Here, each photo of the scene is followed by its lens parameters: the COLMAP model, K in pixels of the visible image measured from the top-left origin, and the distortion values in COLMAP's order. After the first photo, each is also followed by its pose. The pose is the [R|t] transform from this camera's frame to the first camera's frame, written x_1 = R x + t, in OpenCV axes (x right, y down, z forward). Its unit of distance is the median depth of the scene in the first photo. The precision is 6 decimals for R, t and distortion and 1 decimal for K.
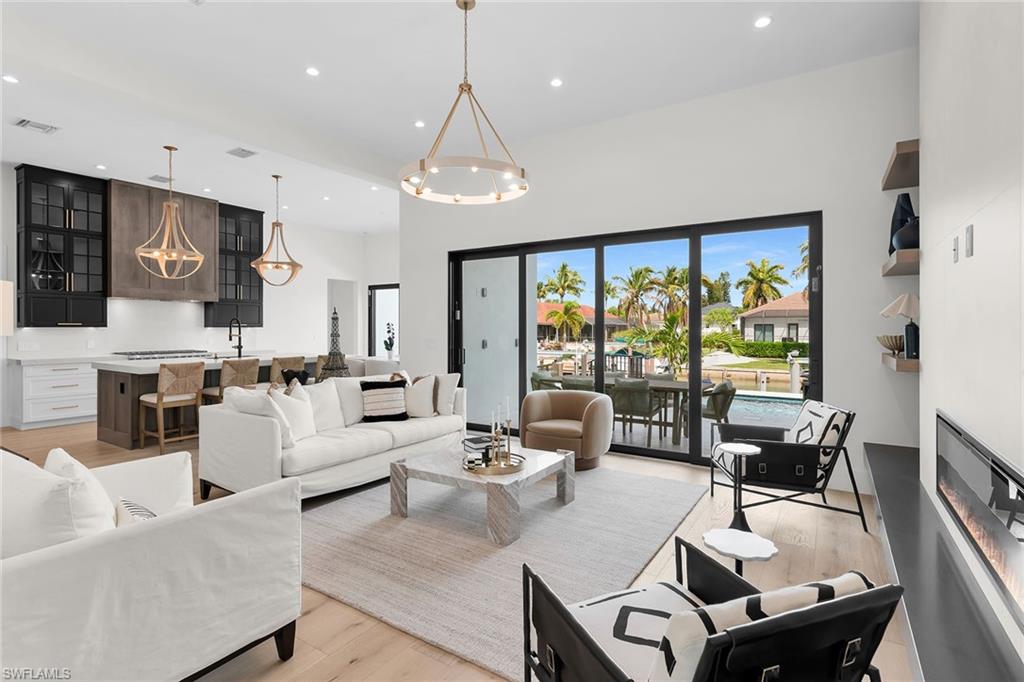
lens RADIAL K [[488.2, 0, 511.0], [0, 488.2, 329.9], [0, 0, 1]] dist [-0.002923, 0.000003]
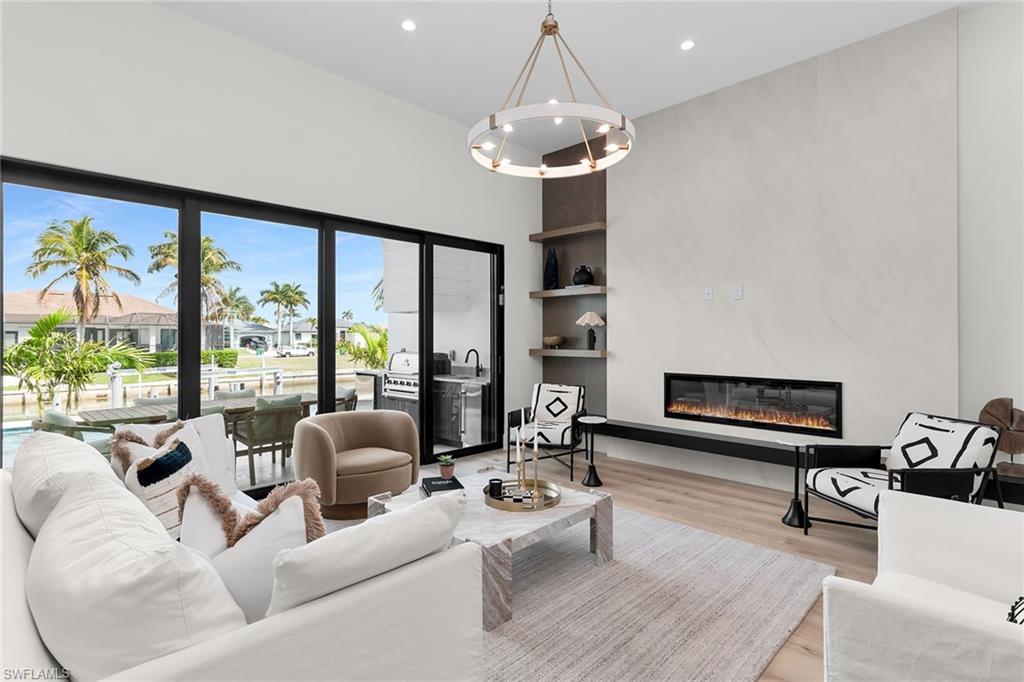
lens RADIAL K [[488.2, 0, 508.7], [0, 488.2, 335.4], [0, 0, 1]] dist [-0.002923, 0.000003]
pose [[0.226070, 0.000009, 0.974111, -0.666813], [0.006657, 0.999977, -0.001554, 0.006497], [-0.974088, 0.006836, 0.226065, 0.667562]]
